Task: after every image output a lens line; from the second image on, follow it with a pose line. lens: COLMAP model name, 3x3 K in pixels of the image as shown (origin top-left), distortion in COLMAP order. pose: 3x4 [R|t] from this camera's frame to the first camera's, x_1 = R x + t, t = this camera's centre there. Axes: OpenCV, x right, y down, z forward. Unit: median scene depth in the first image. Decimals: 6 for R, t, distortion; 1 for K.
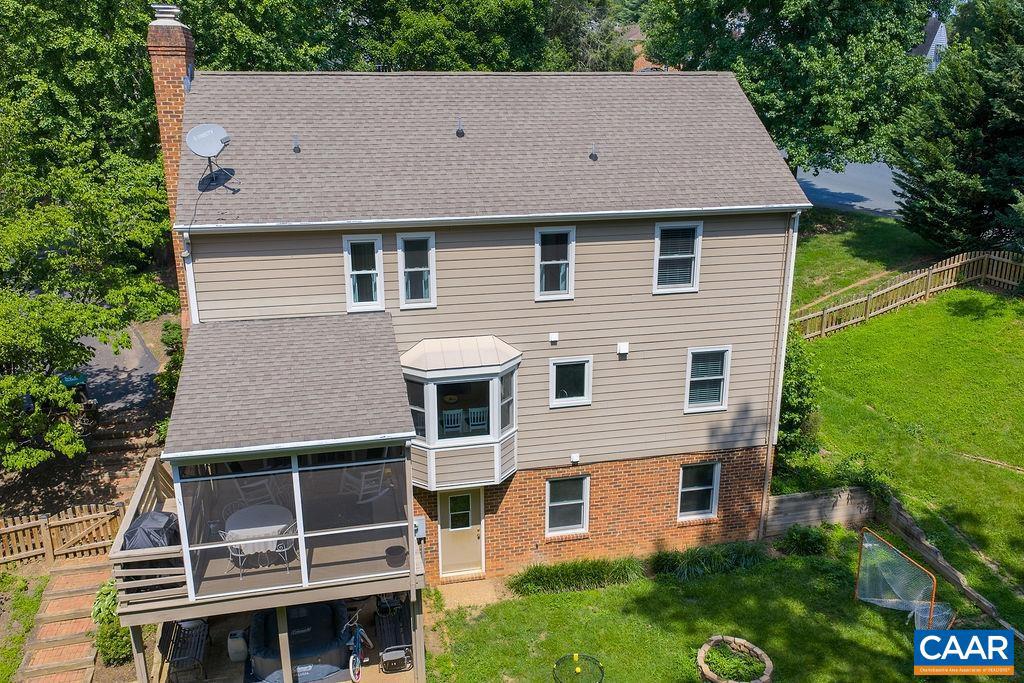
lens RADIAL K [[850.2, 0, 509.7], [0, 850.2, 343.3], [0, 0, 1]] dist [0.009376, -0.011815]
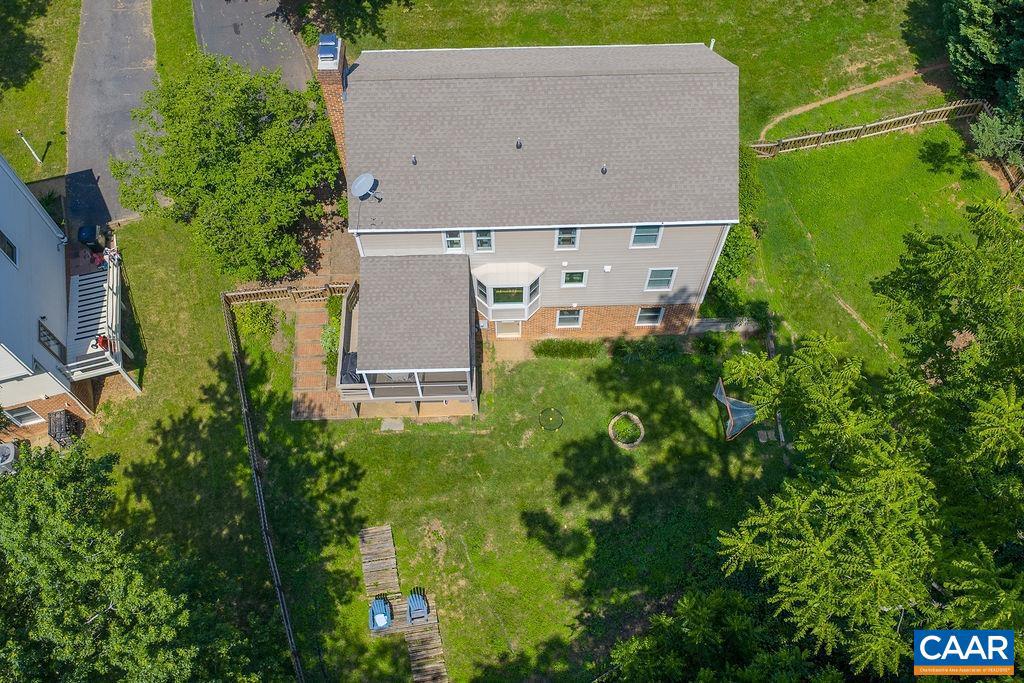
lens RADIAL K [[850.2, 0, 509.7], [0, 850.2, 343.3], [0, 0, 1]] dist [0.009376, -0.011815]
pose [[0.980363, 0.171892, -0.096650, 0.133007], [-0.056330, 0.713789, 0.698092, -1.052315], [0.188985, -0.678939, 0.709455, -0.322904]]
